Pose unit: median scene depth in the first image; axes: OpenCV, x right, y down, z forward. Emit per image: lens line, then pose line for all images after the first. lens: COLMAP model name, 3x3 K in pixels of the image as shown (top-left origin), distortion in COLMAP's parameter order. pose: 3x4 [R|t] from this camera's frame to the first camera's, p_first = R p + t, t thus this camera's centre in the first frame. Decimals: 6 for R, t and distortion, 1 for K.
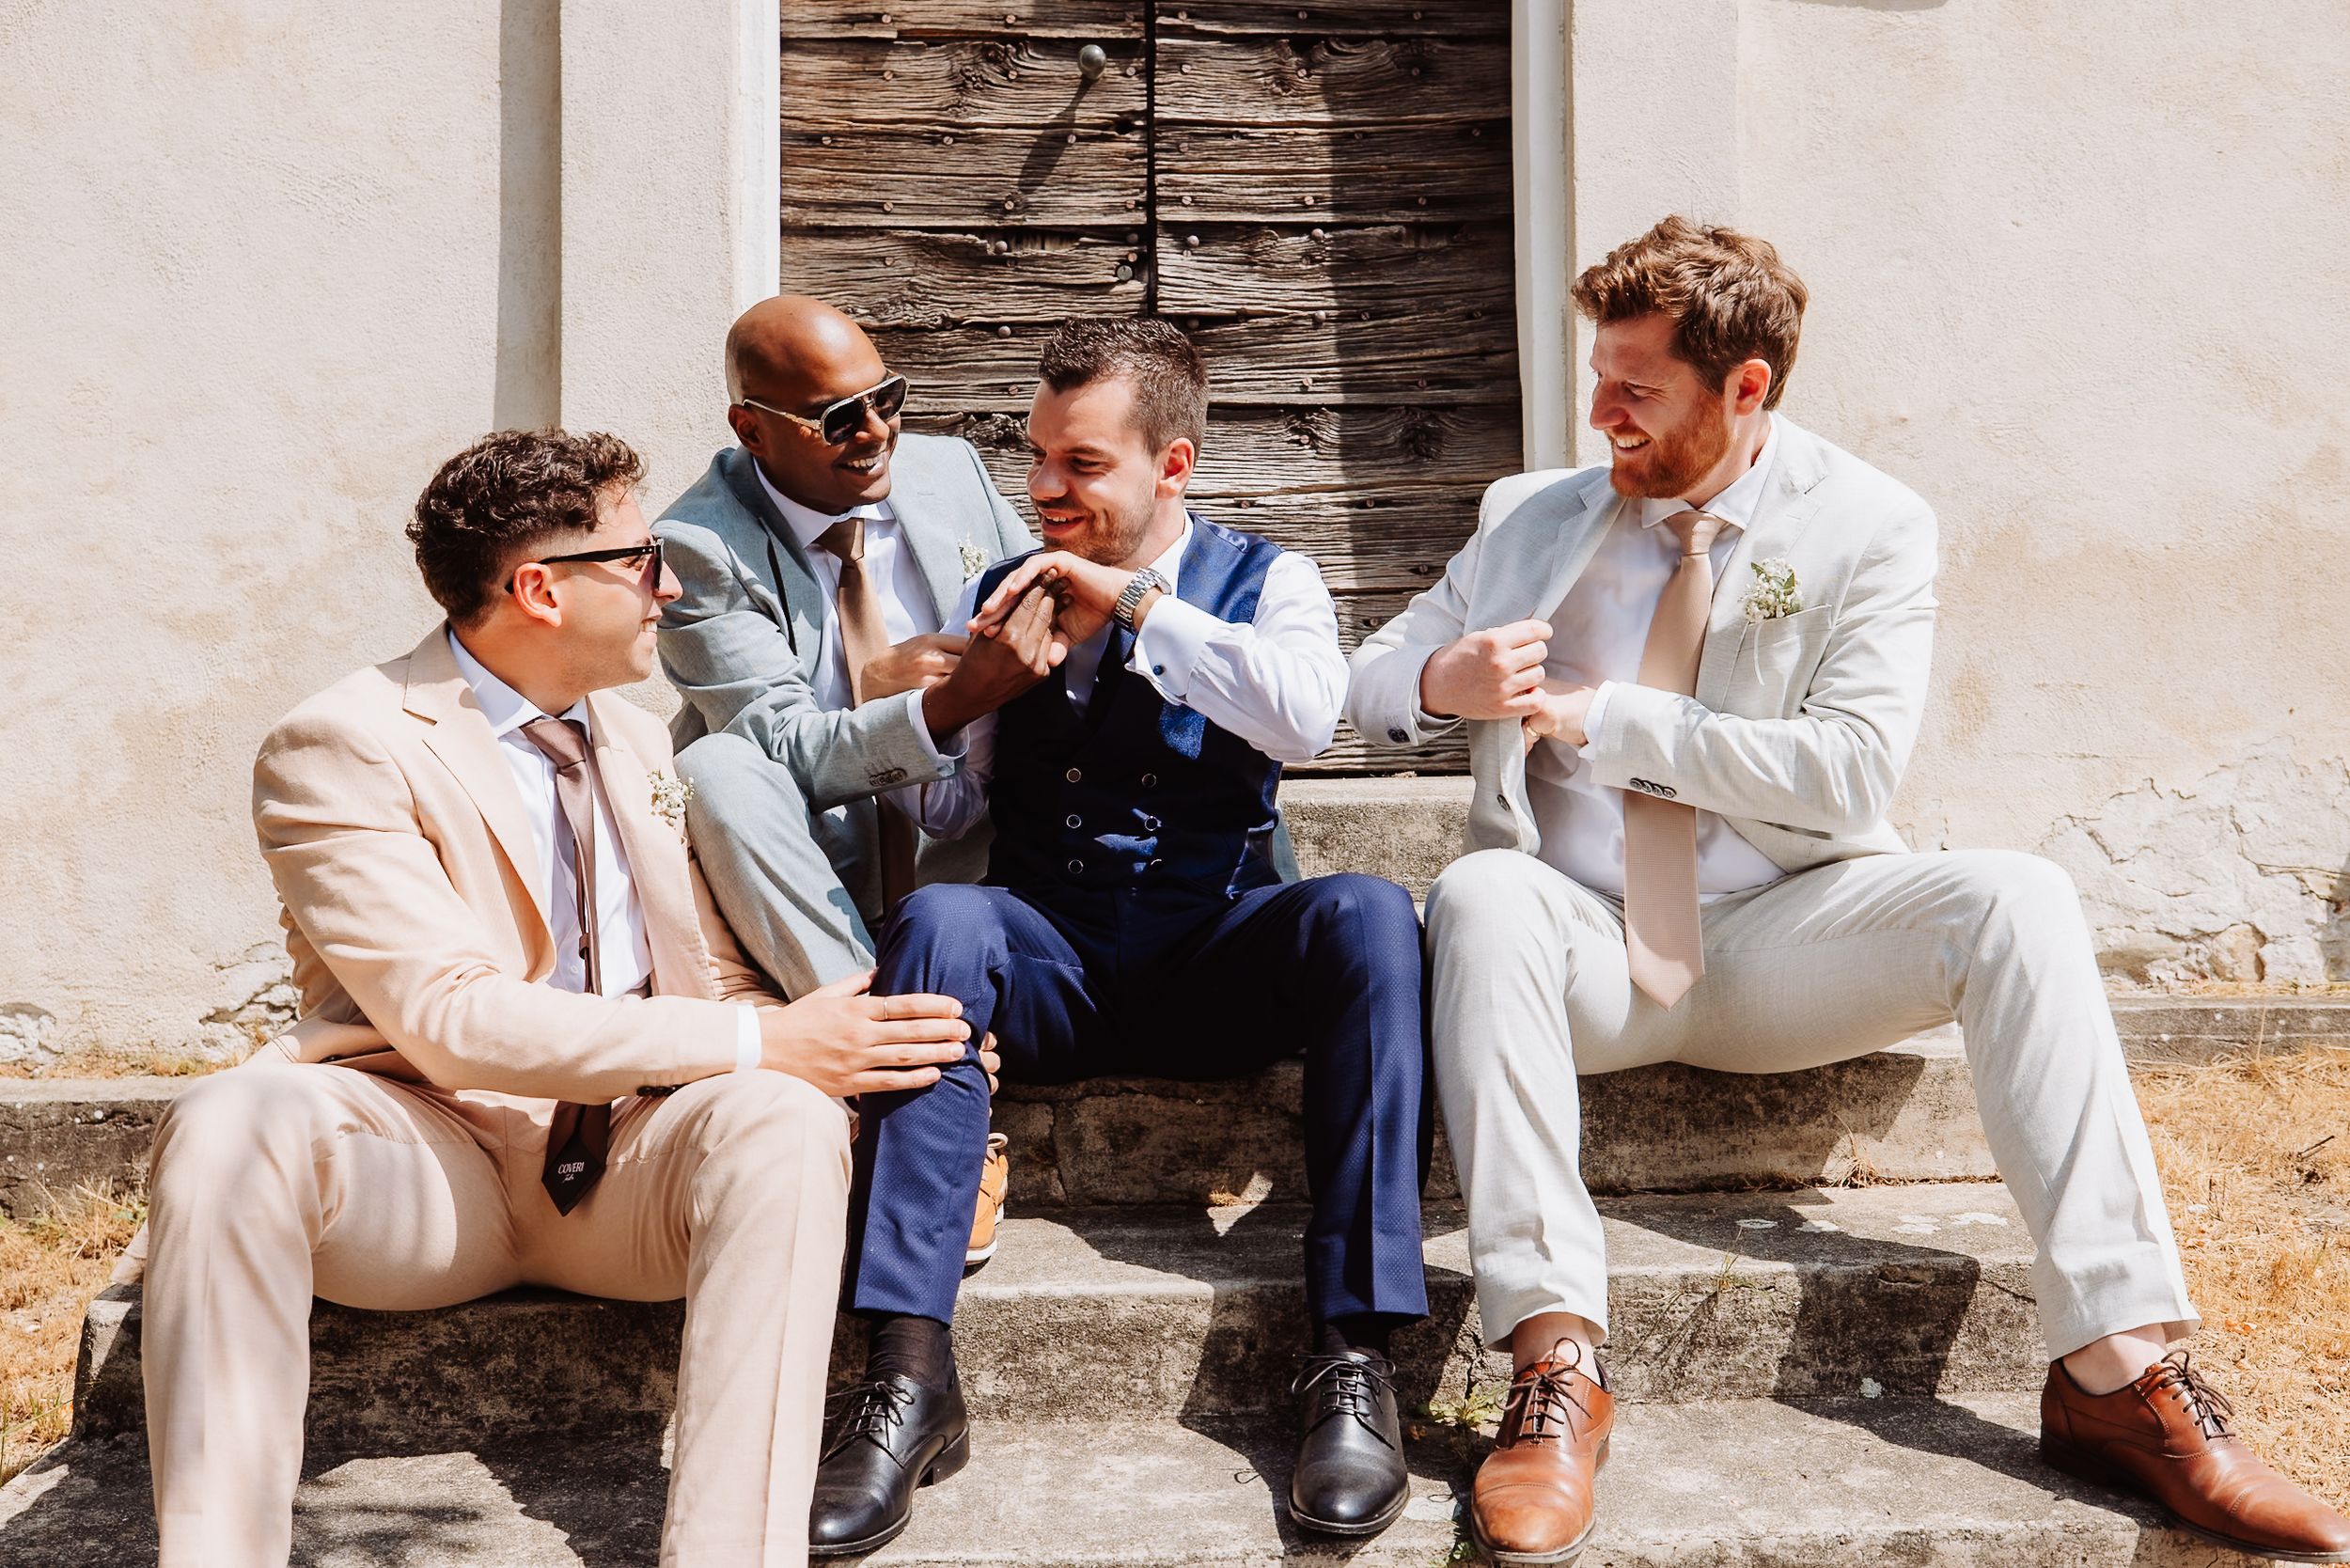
lens RADIAL K [[2295.0, 0, 1141.2], [0, 2295.0, 785.4], [0, 0, 1]] dist [-0.000680, 0.003982]
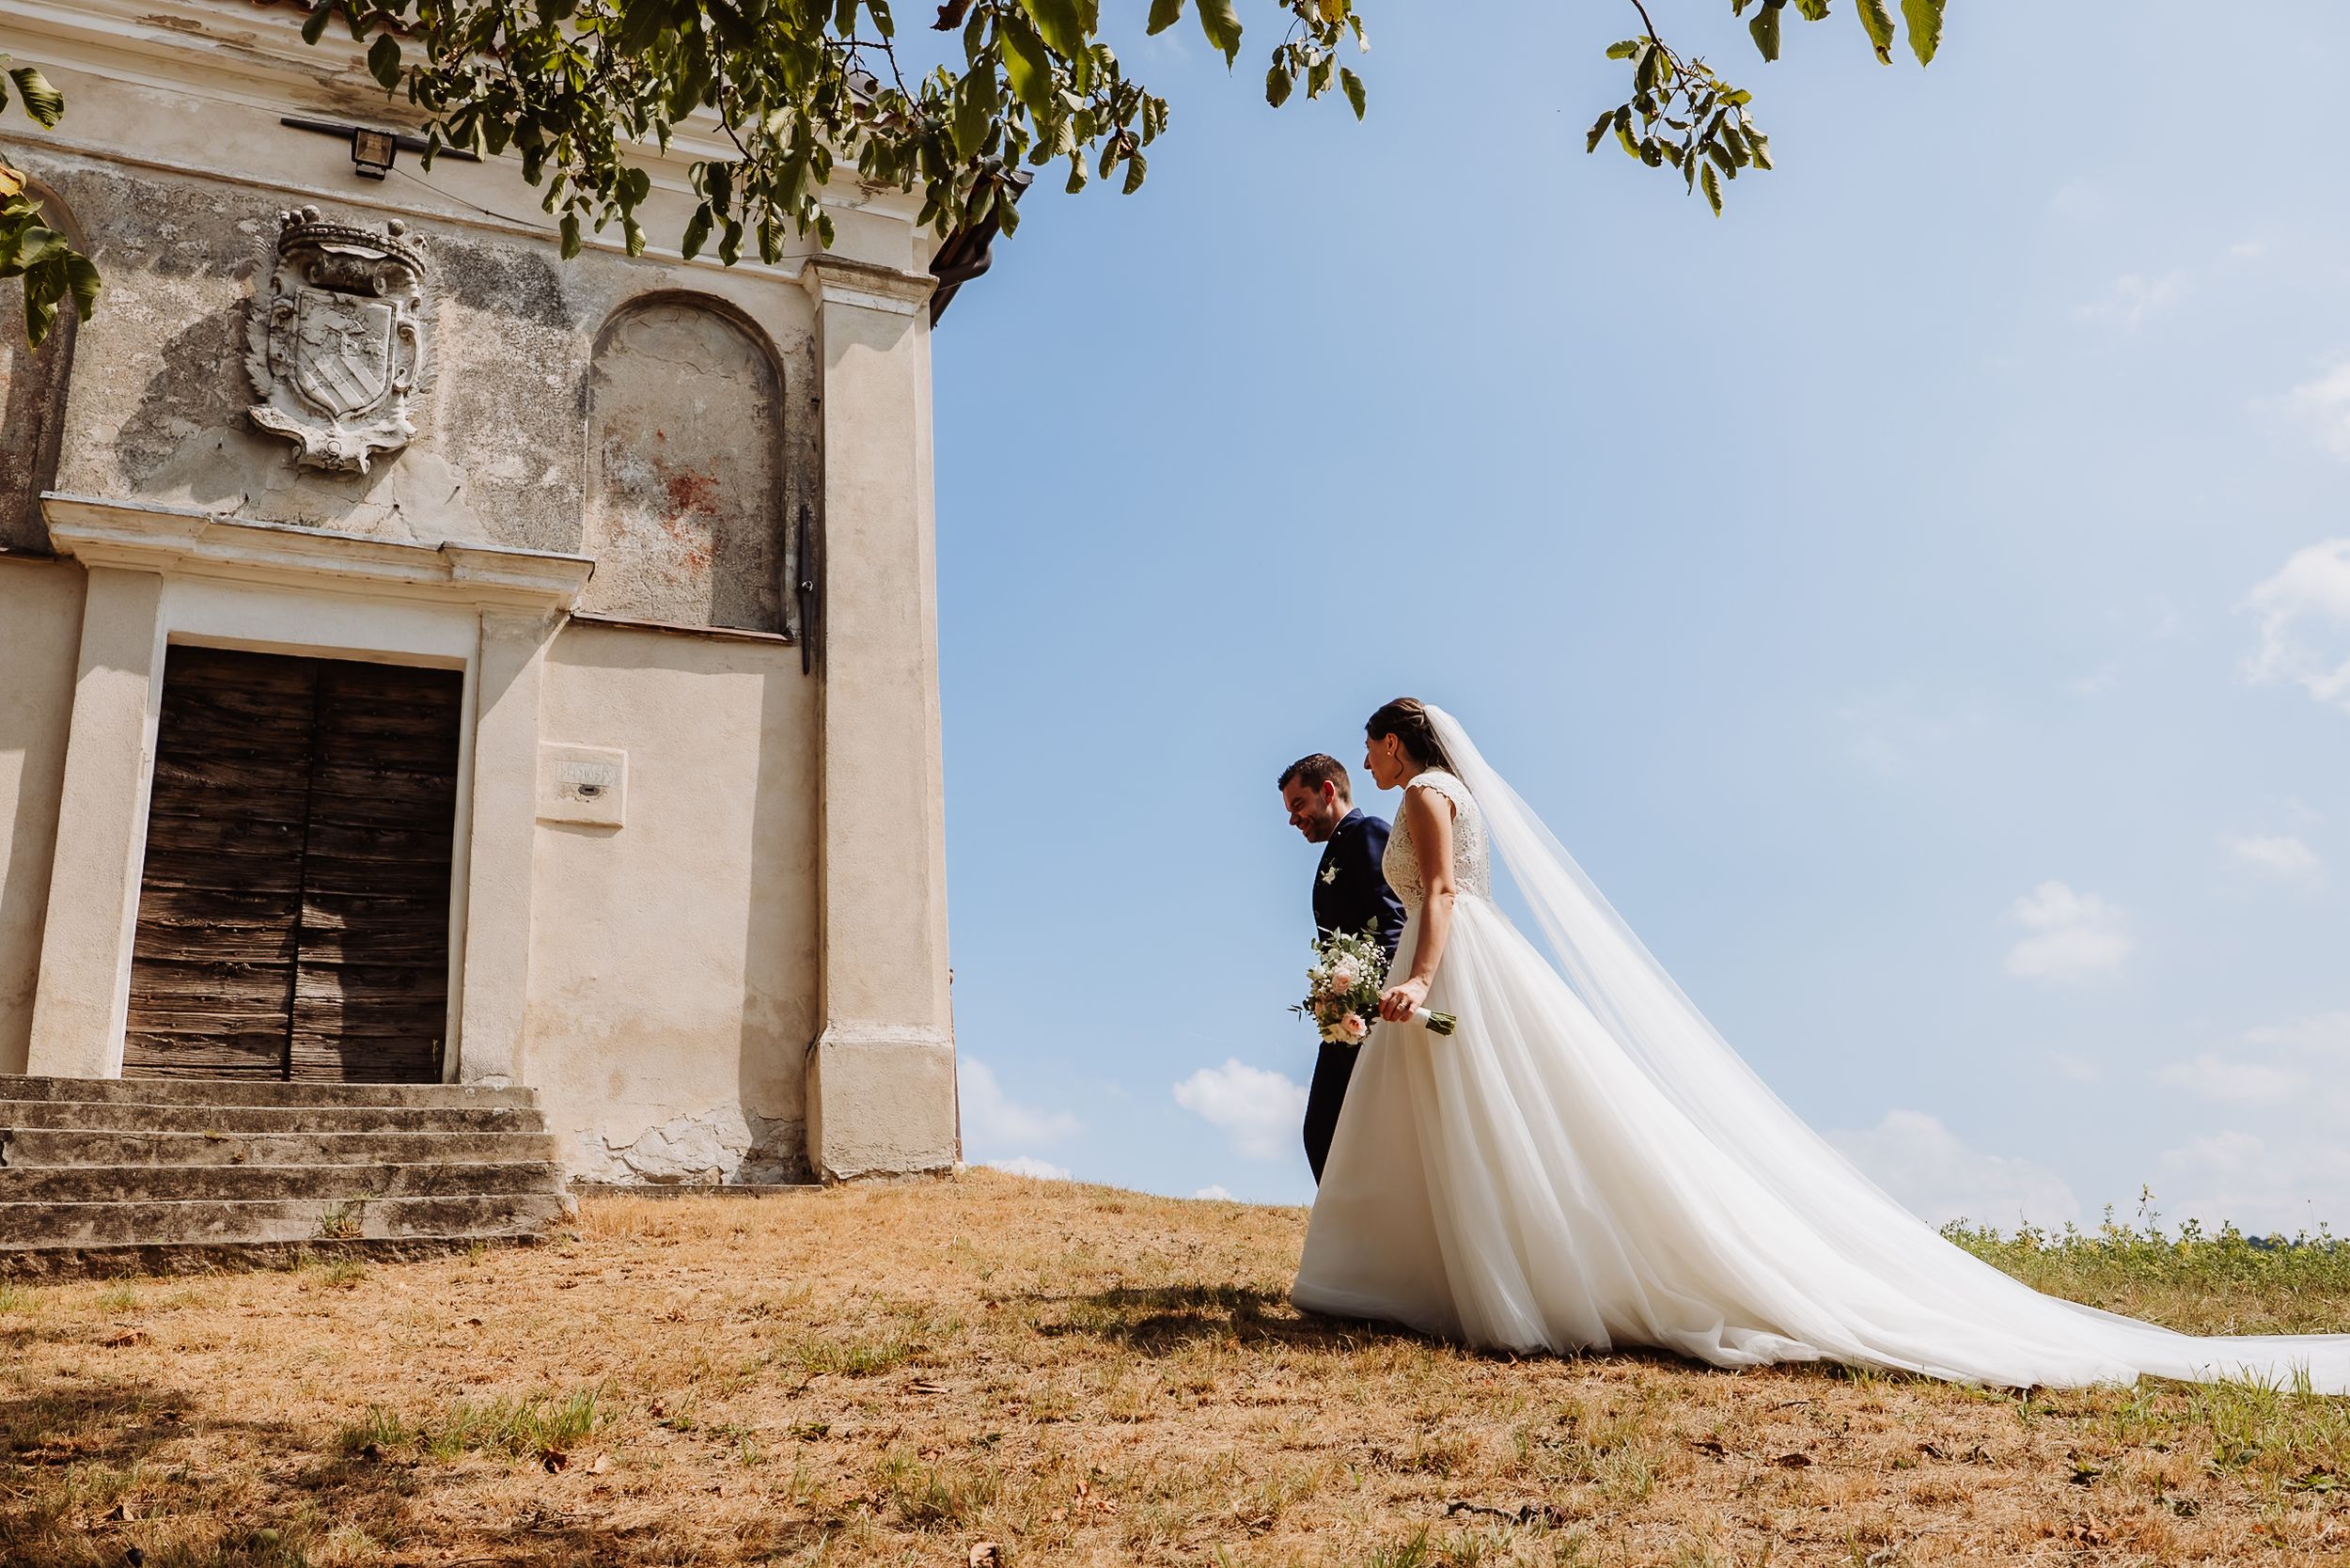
lens RADIAL K [[2106.5, 0, 1171.1], [0, 2106.5, 770.9], [0, 0, 1]] dist [0.001092, 0.010759]
pose [[0.923151, 0.081055, 0.375795, 0.005667], [0.047522, 0.945963, -0.320772, 0.436308], [-0.381489, 0.313980, 0.869415, -1.491493]]
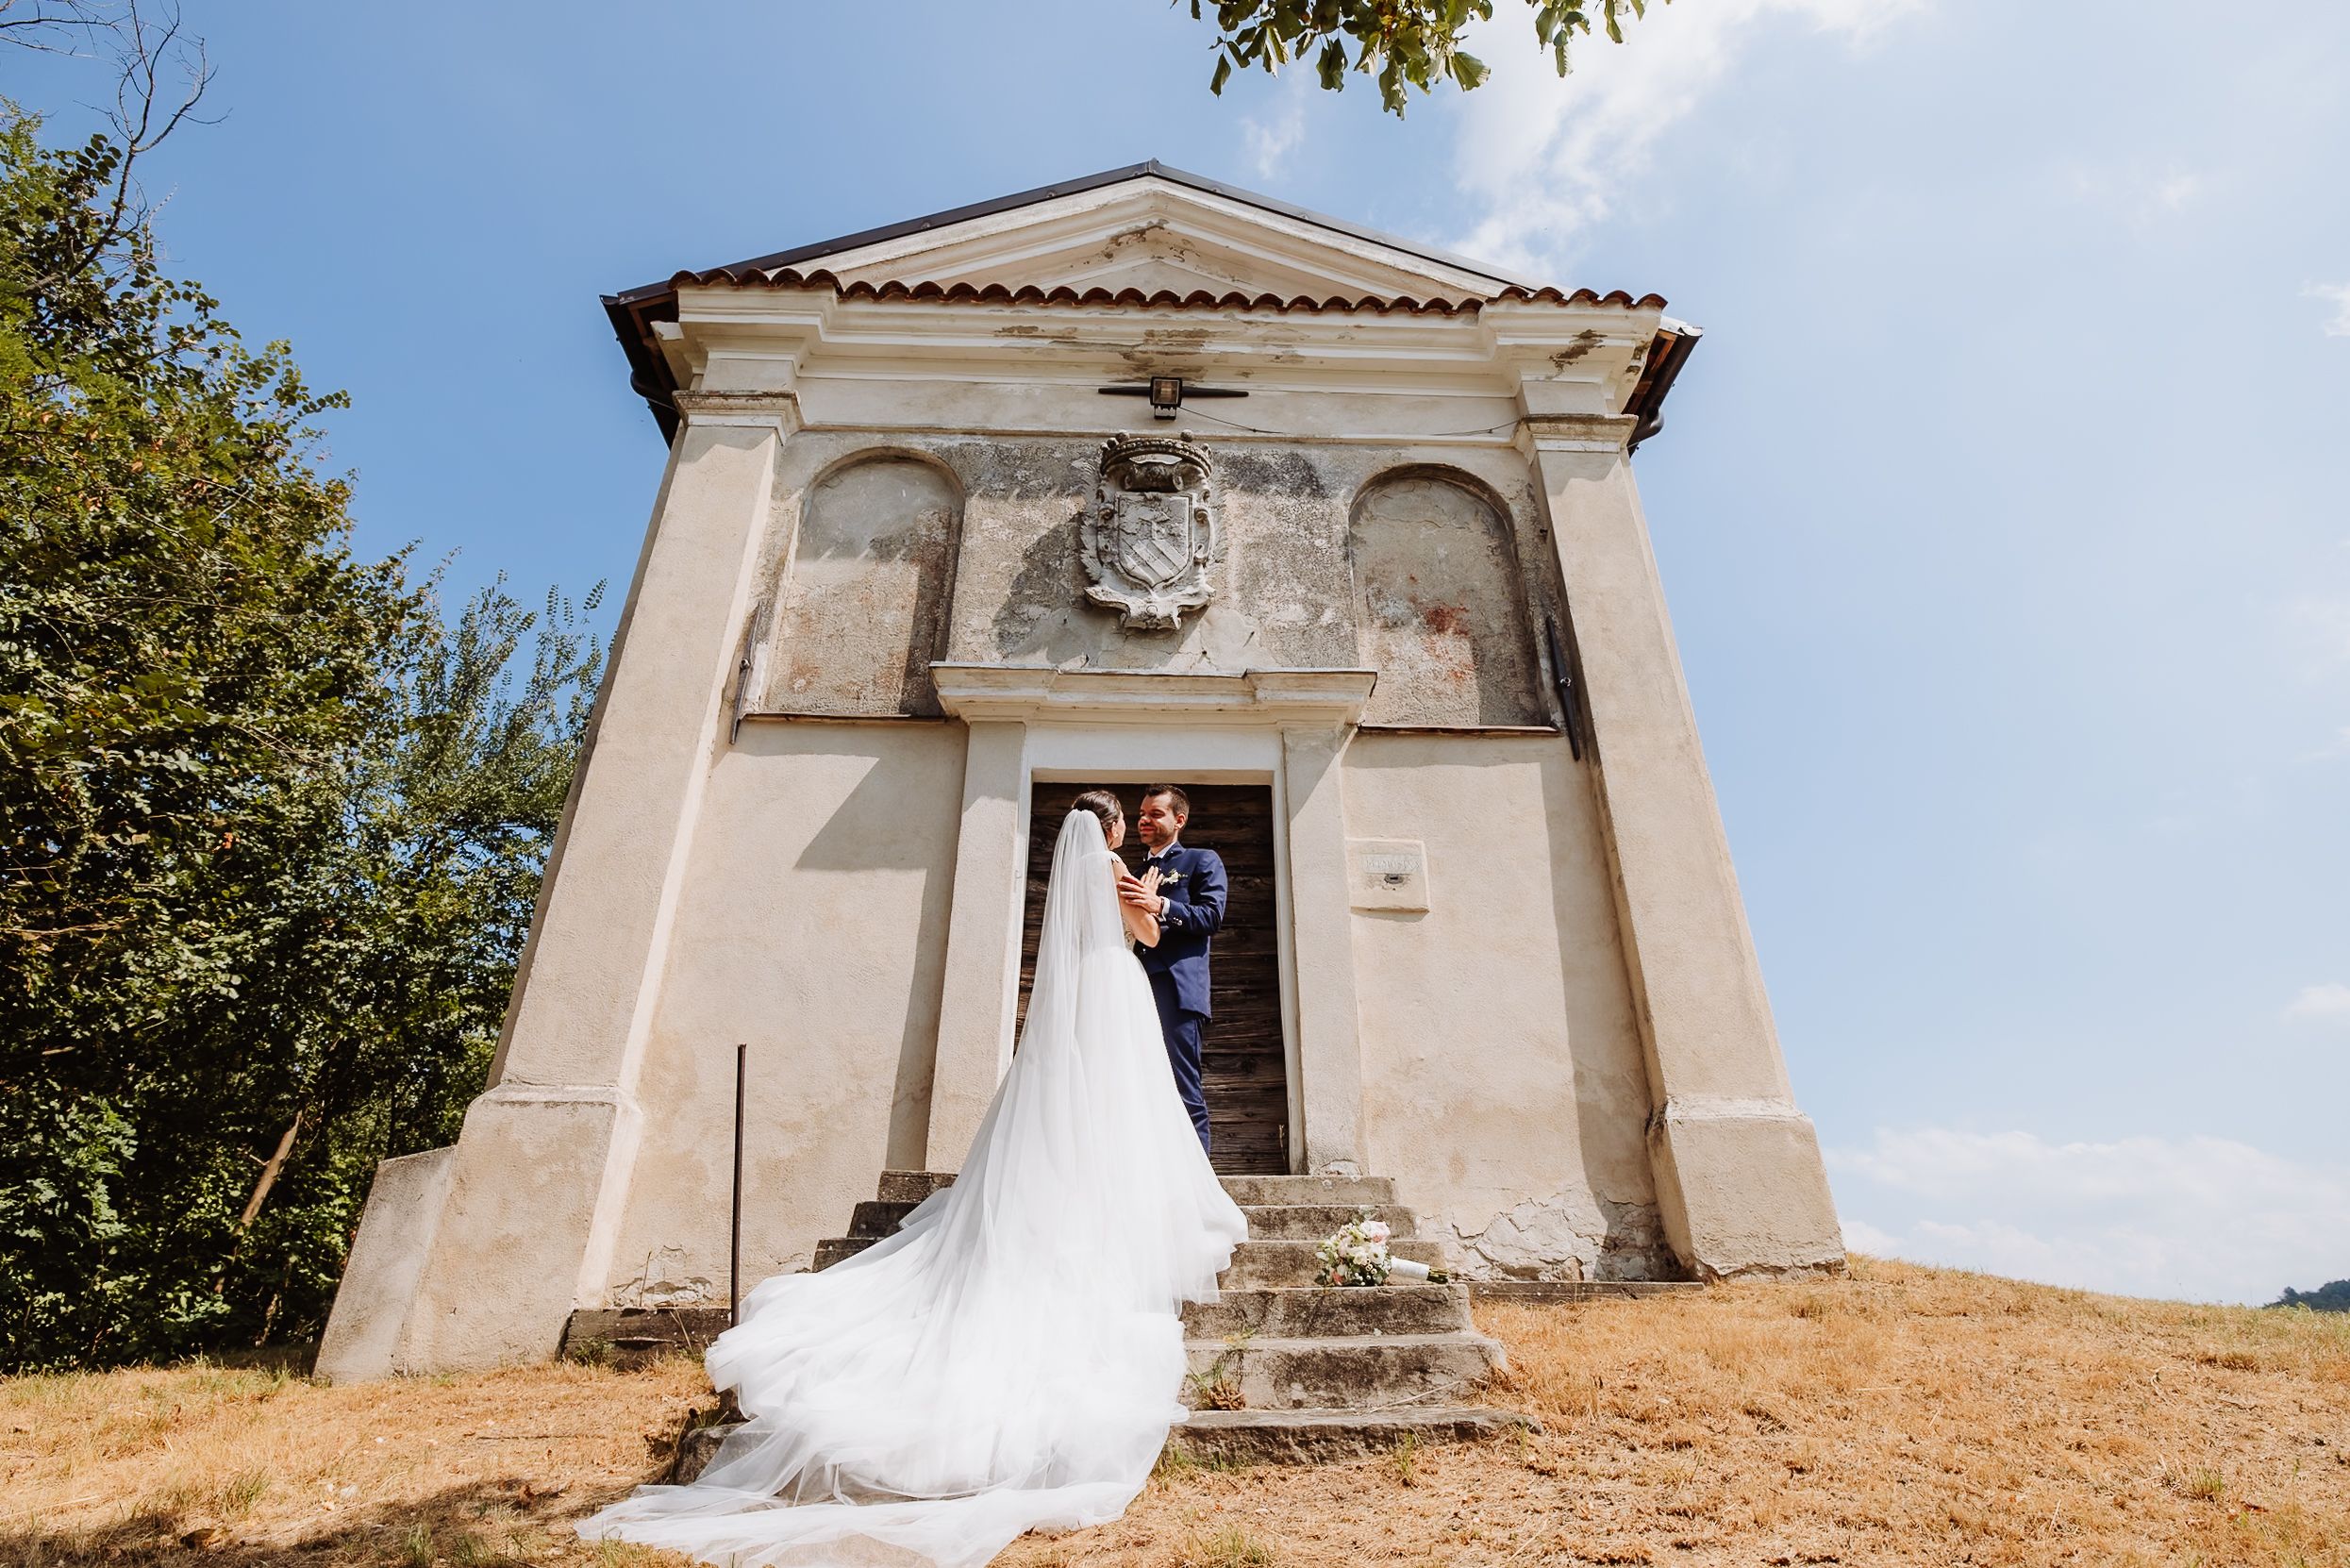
lens RADIAL K [[1151.6, 0, 1166.5], [0, 1151.6, 790.0], [0, 0, 1]] dist [-0.001411, 0.000183]
pose [[0.999930, 0.011868, -0.000097, 0.021310], [-0.010611, 0.890304, -0.455244, 0.183904], [-0.005316, 0.455213, 0.890367, -0.372622]]
